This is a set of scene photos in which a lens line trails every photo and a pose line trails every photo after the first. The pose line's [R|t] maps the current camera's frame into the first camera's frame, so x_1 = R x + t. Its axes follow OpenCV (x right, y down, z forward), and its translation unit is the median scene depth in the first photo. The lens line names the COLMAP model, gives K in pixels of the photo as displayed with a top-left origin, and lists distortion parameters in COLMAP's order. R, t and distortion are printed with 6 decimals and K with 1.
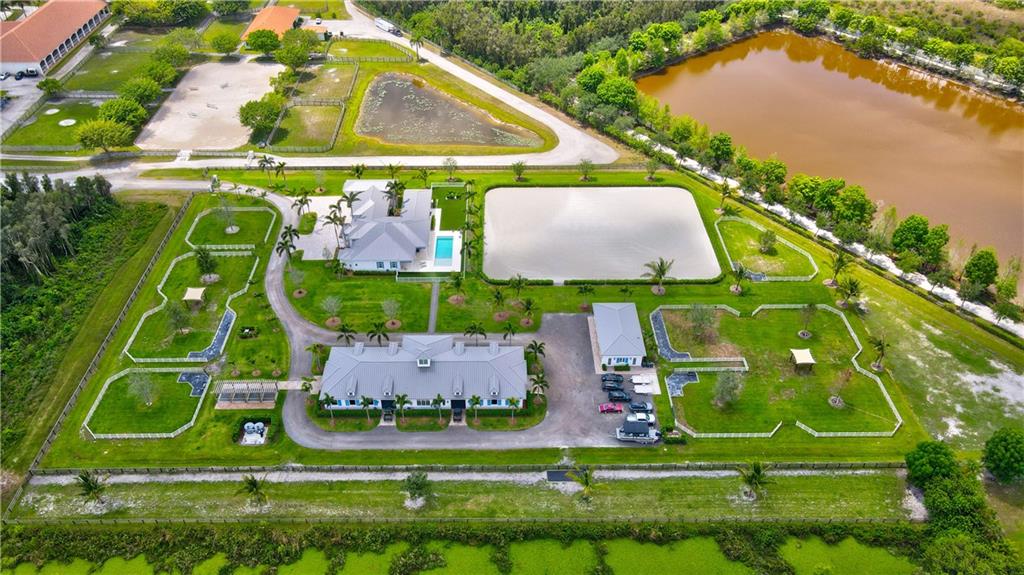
lens RADIAL K [[756.3, 0, 499.6], [0, 756.3, 287.5], [0, 0, 1]] dist [0.003440, -0.000207]
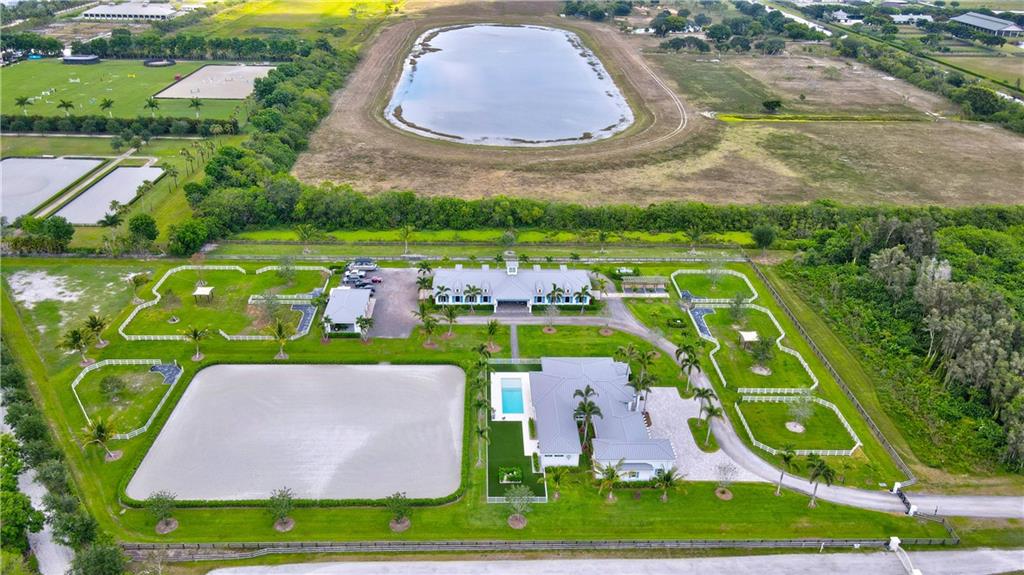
lens RADIAL K [[757.9, 0, 512.0], [0, 757.9, 287.5], [0, 0, 1]] dist [0.021504, 0.006629]
pose [[-0.999554, -0.003773, -0.029635, -0.048188], [-0.028593, 0.408204, 0.912443, -0.857319], [0.008654, 0.912883, -0.408130, 1.235057]]
